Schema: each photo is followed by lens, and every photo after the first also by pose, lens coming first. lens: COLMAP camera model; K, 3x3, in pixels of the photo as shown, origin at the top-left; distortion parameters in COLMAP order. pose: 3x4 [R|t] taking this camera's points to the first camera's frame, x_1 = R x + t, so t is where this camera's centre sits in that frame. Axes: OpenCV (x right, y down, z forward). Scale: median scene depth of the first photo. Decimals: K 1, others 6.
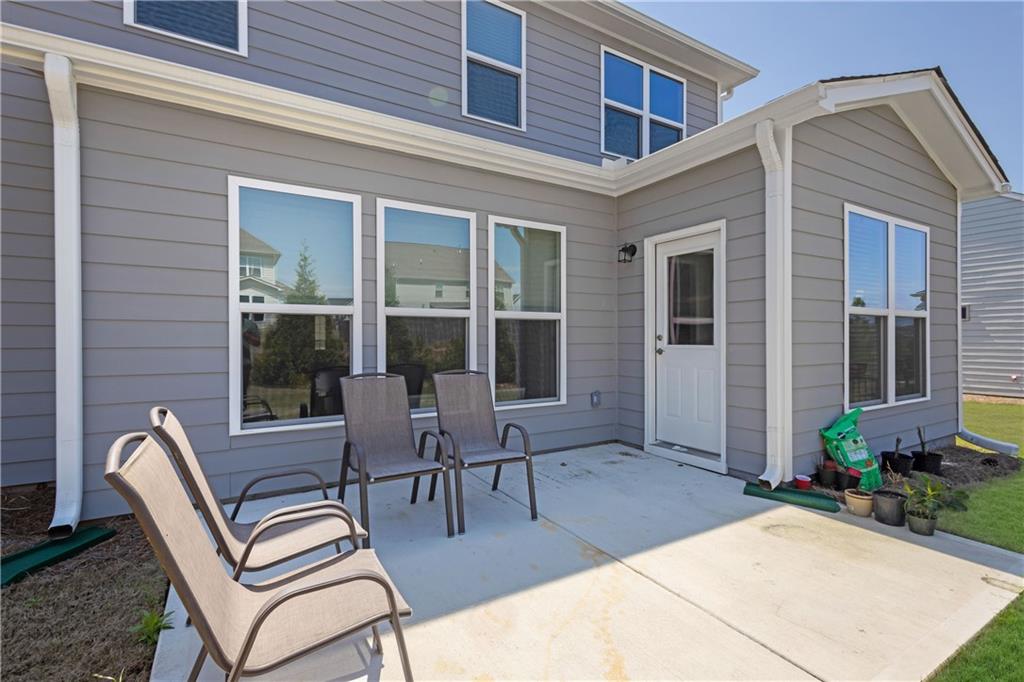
lens RADIAL K [[483.8, 0, 512.0], [0, 483.8, 341.0], [0, 0, 1]] dist [0.000001, 0.000073]
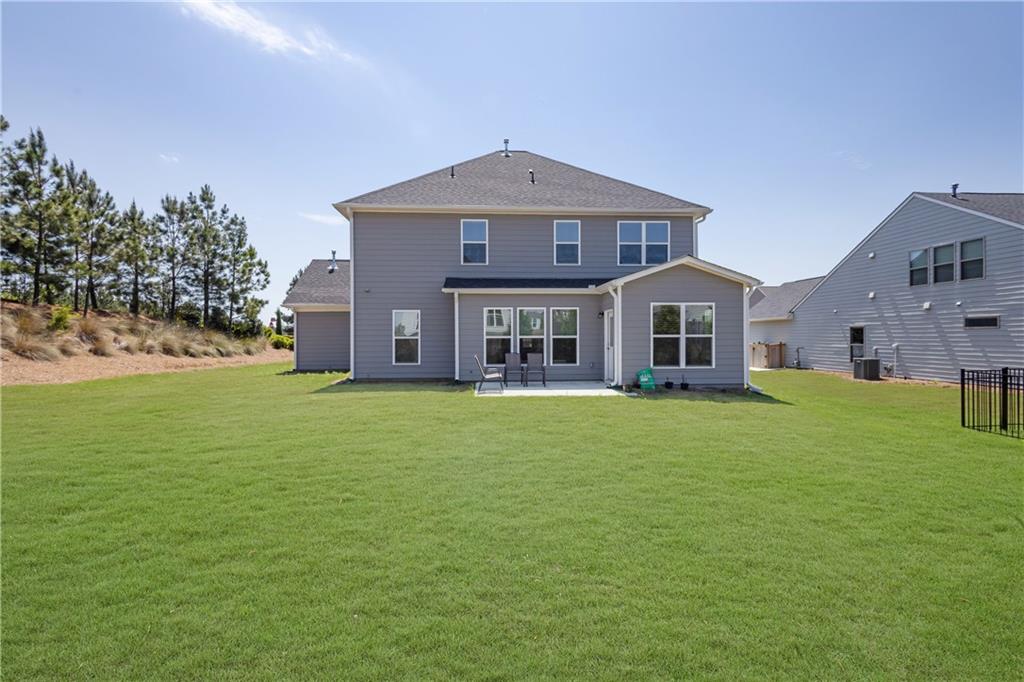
lens RADIAL K [[483.8, 0, 512.0], [0, 483.8, 341.0], [0, 0, 1]] dist [0.000001, 0.000073]
pose [[0.895274, 0.002024, -0.445512, 1.100065], [-0.001184, 0.999997, 0.002163, -0.030428], [0.445515, -0.001409, 0.895273, -1.933388]]
